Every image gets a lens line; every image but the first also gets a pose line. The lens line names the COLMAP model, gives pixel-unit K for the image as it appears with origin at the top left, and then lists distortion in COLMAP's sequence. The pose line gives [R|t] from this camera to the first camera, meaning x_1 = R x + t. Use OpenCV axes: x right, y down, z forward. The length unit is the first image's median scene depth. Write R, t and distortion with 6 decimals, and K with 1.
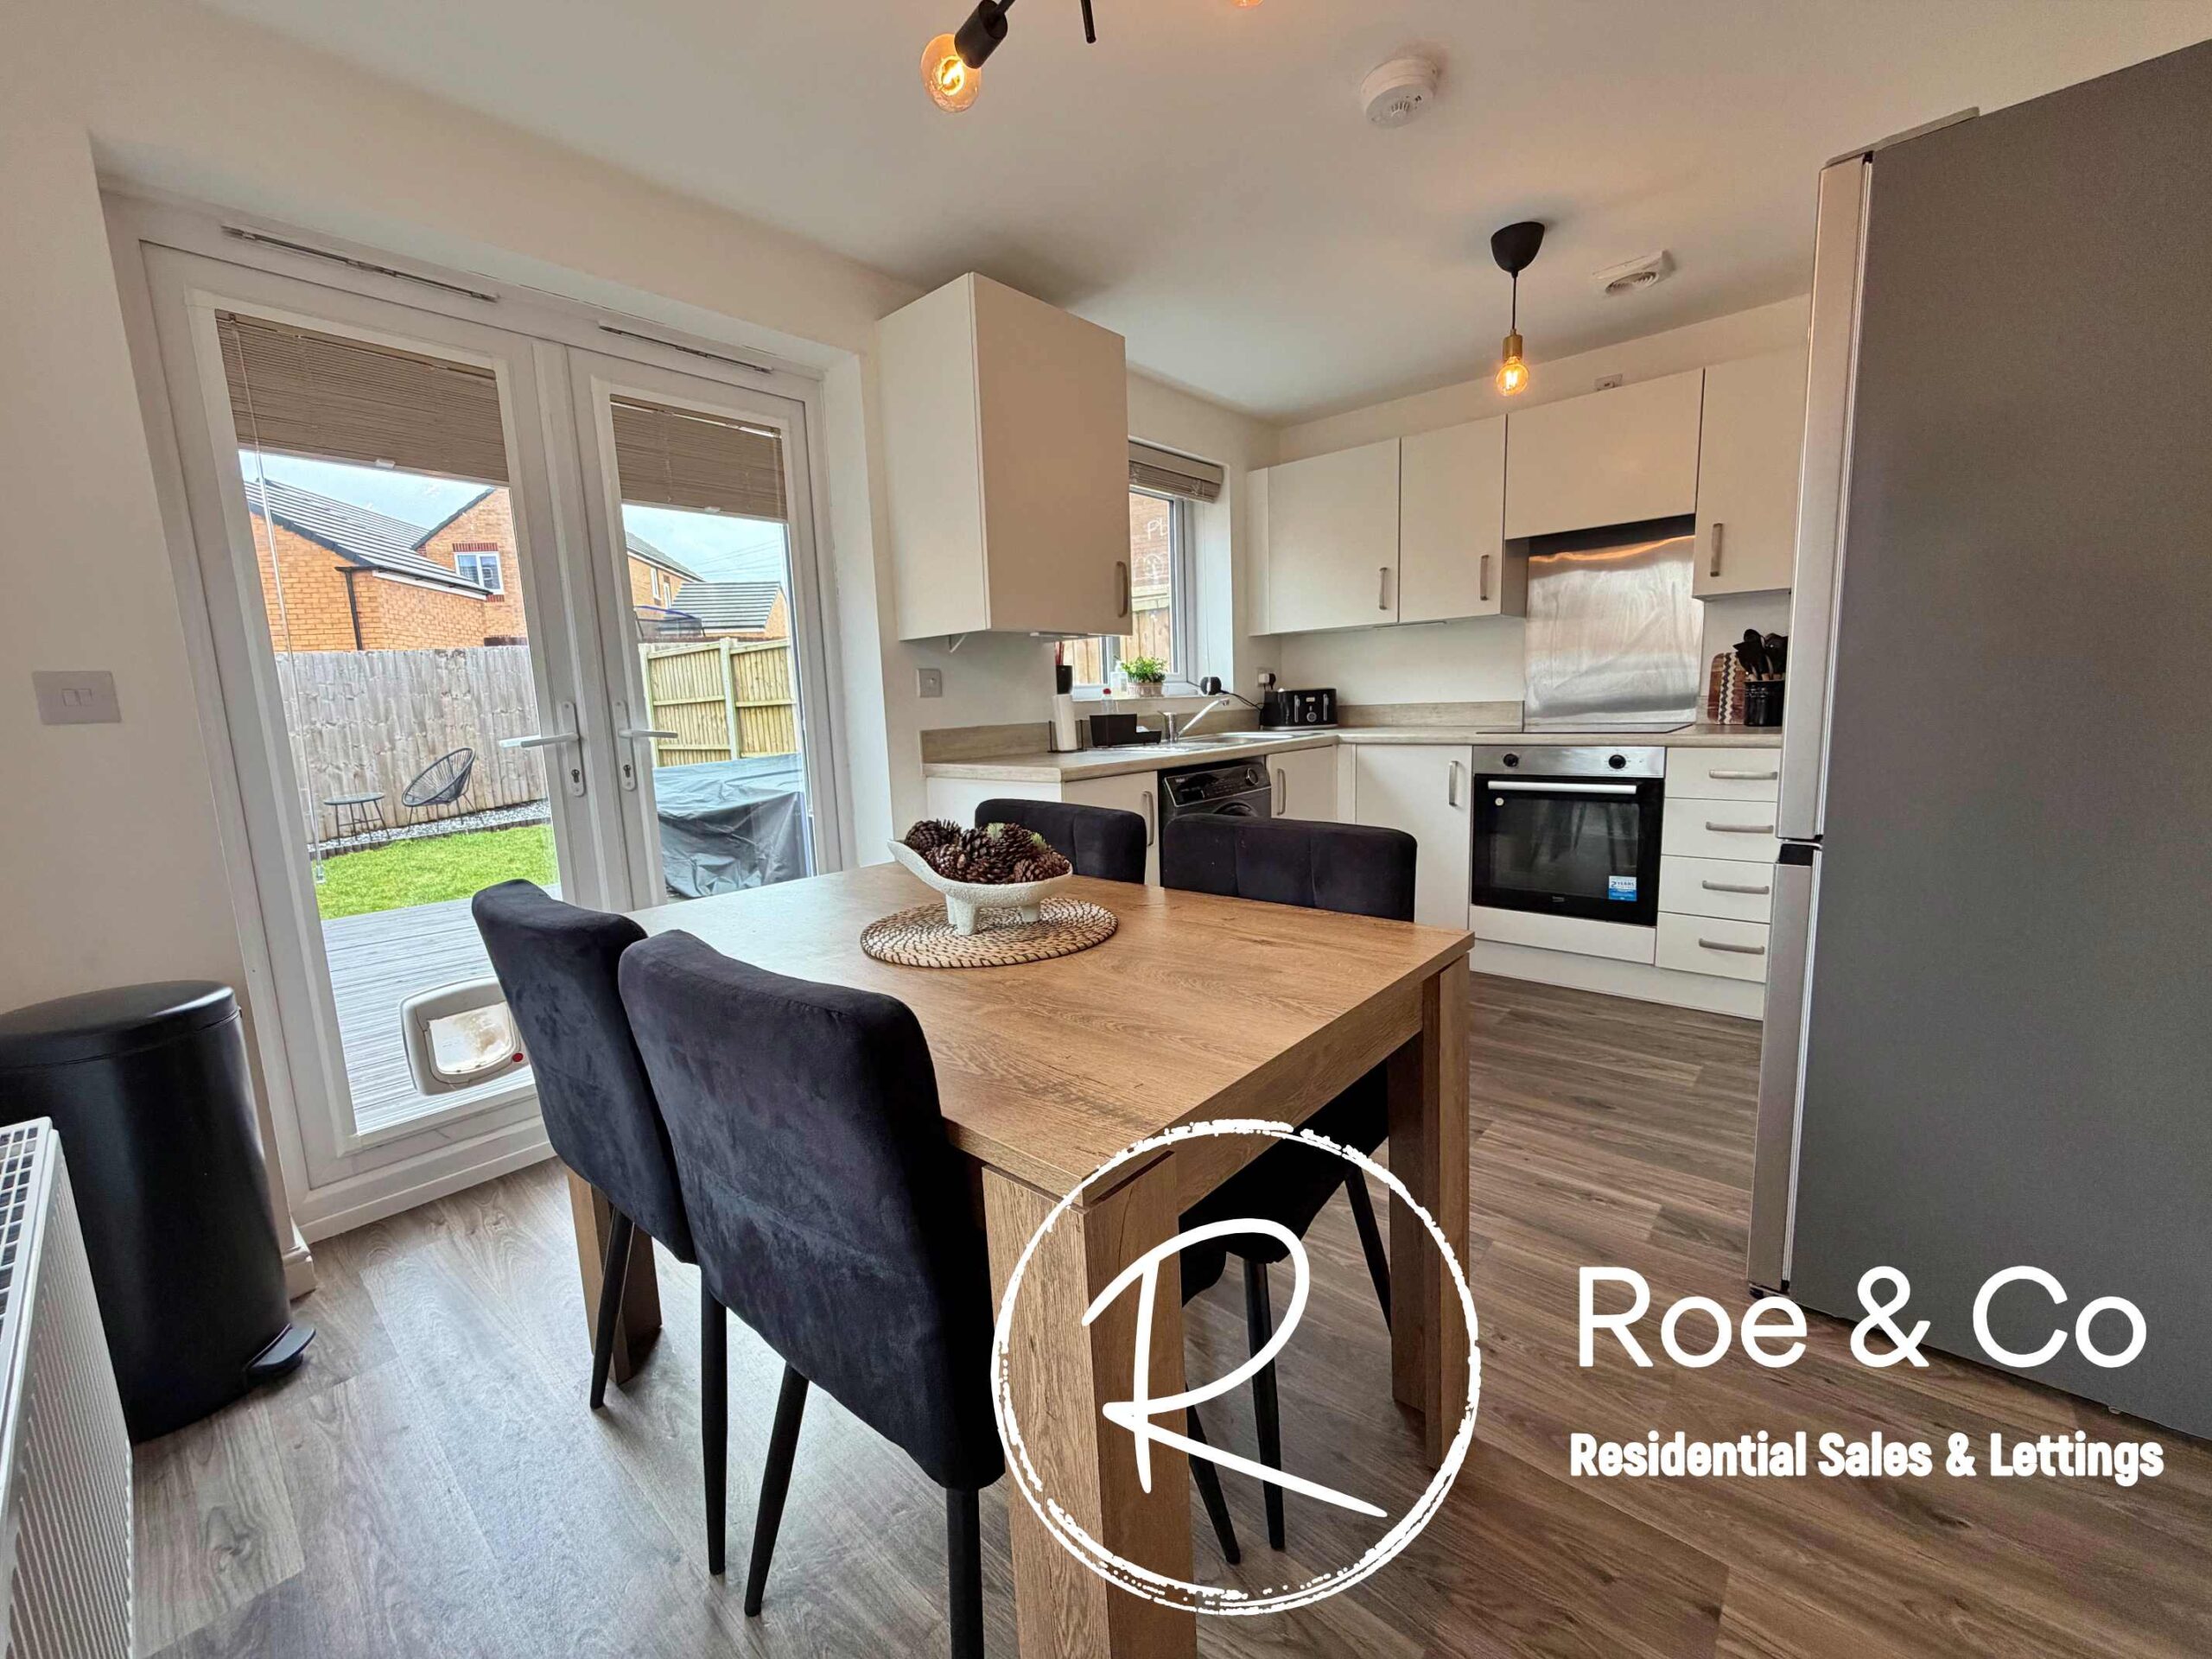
lens RADIAL K [[876.1, 0, 1098.9], [0, 876.1, 827.0], [0, 0, 1]] dist [-0.001869, -0.000027]
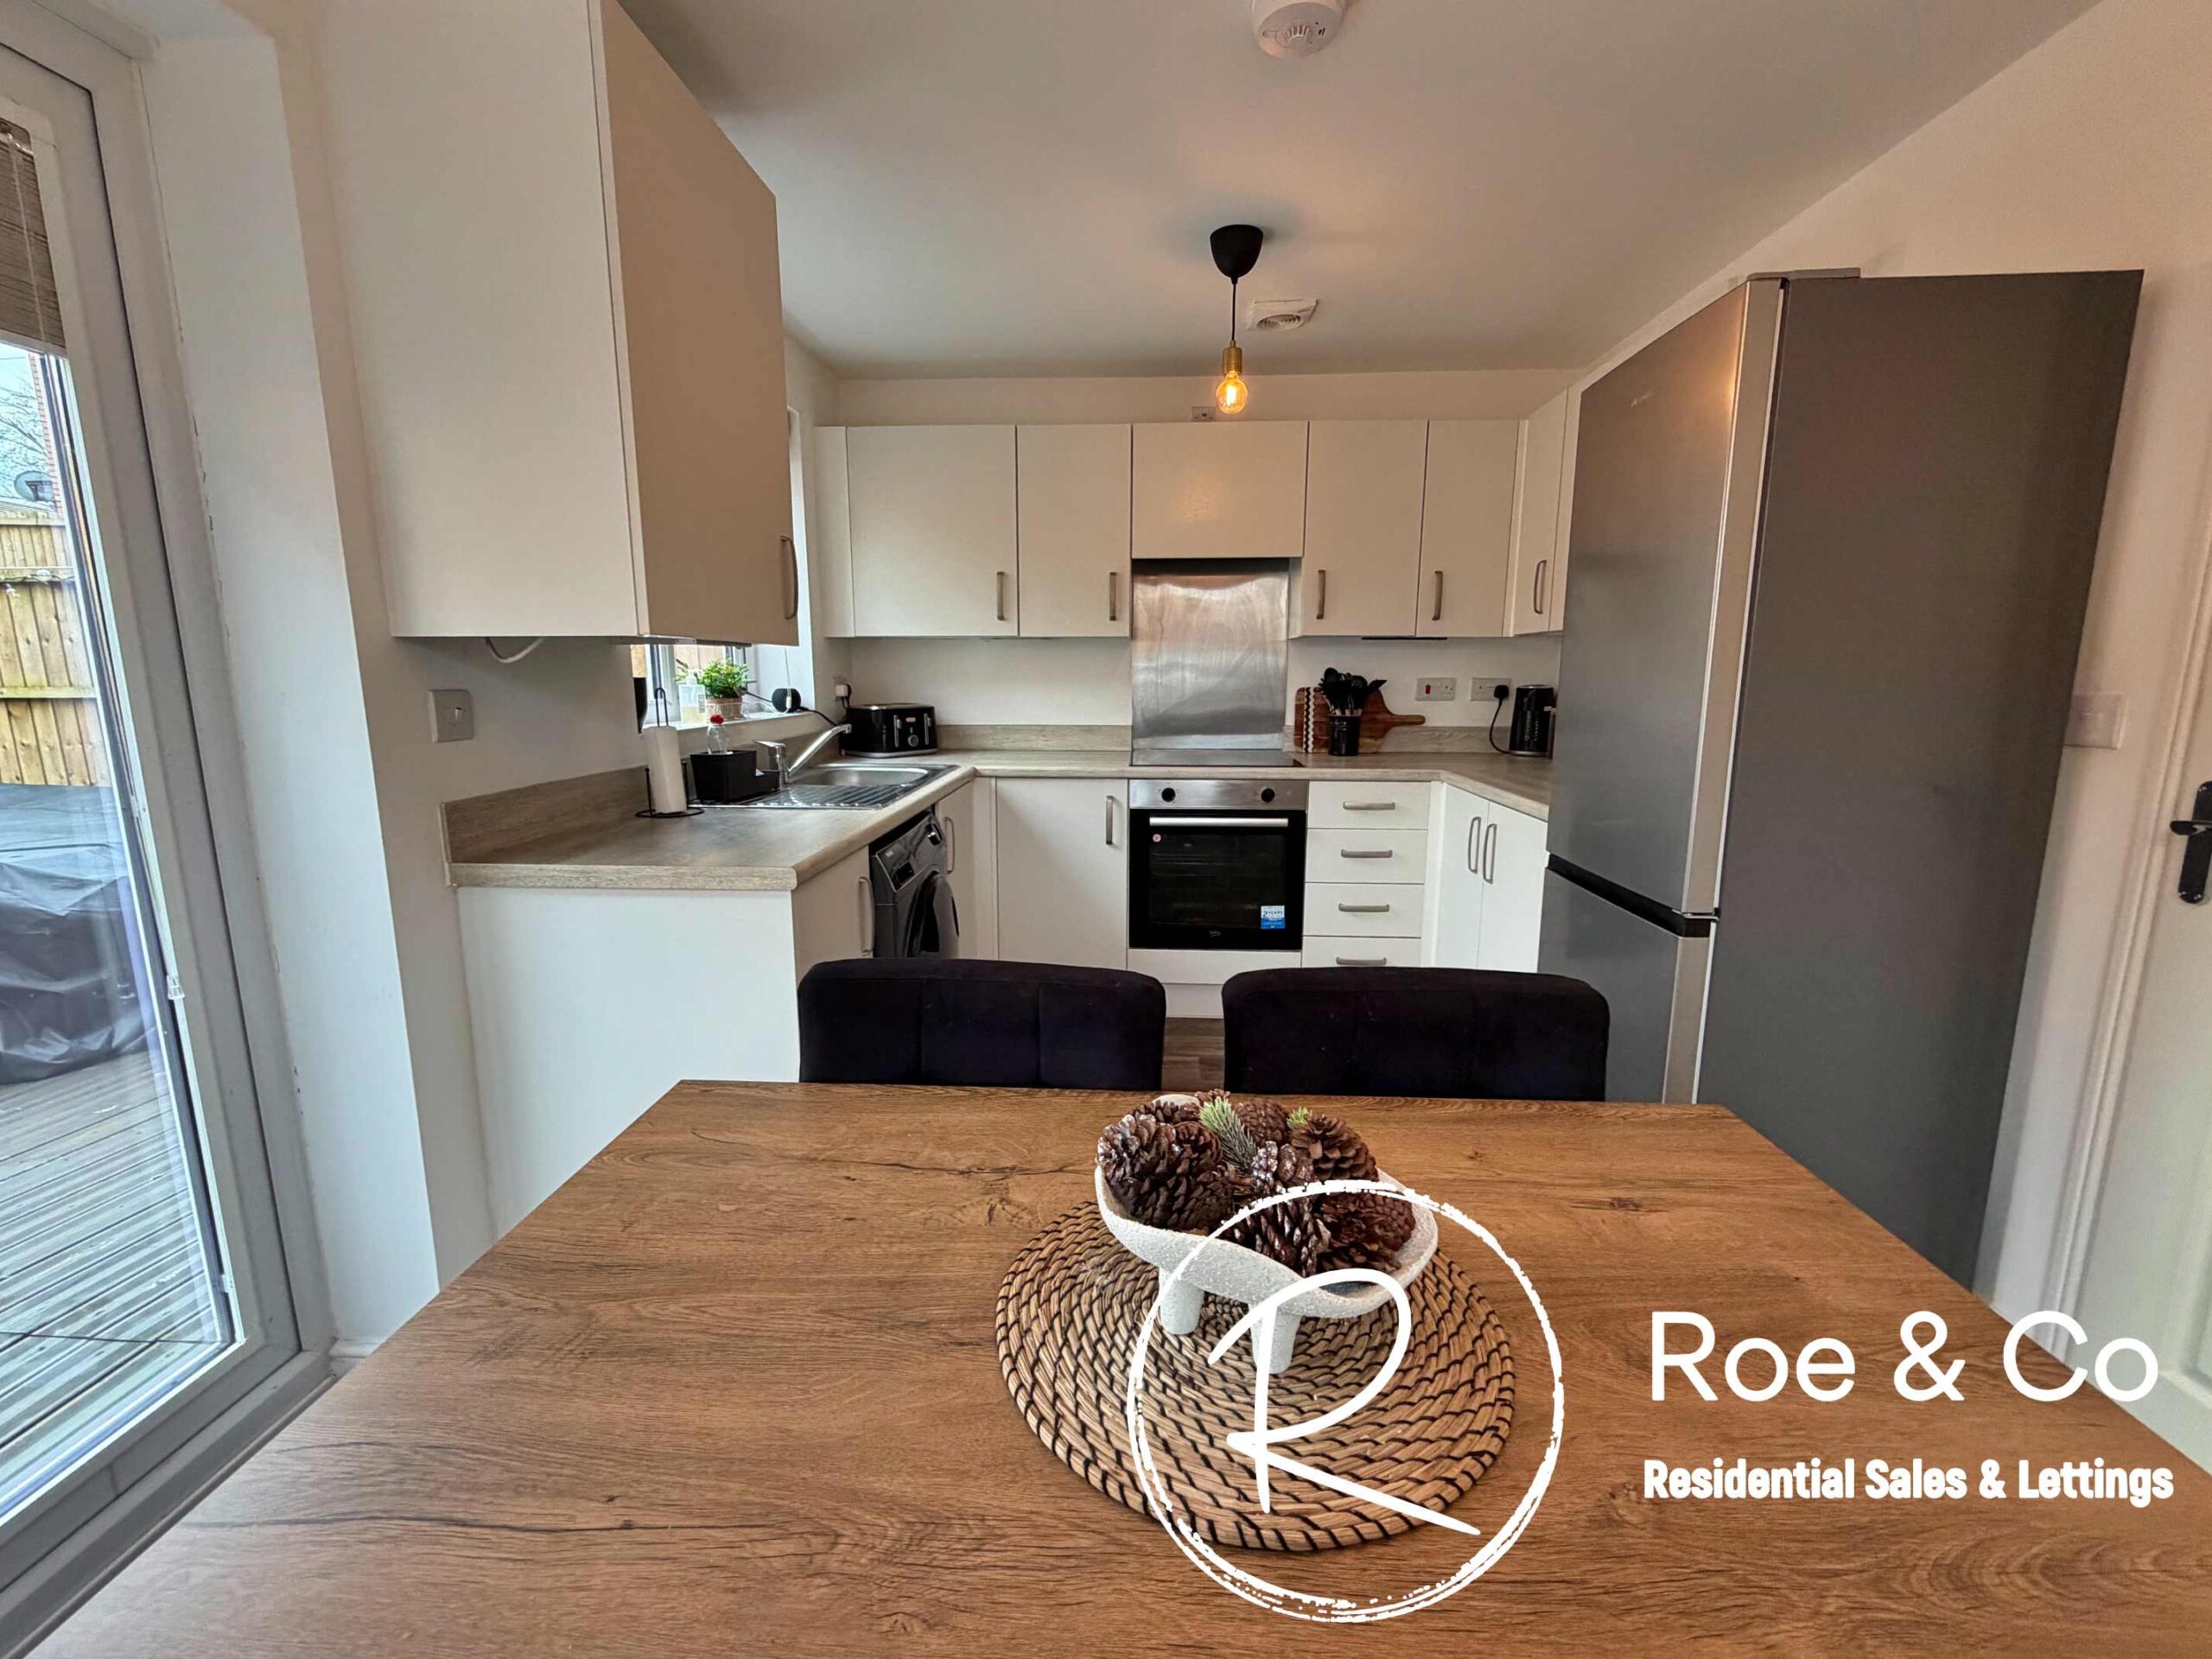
lens RADIAL K [[919.0, 0, 1106.0], [0, 919.0, 829.5], [0, 0, 1]] dist [-0.001846, 0.000004]
pose [[0.782037, -0.068856, 0.619417, -0.209268], [0.060575, 0.997570, 0.034415, -0.078936], [-0.620282, 0.010608, 0.784307, 0.266054]]
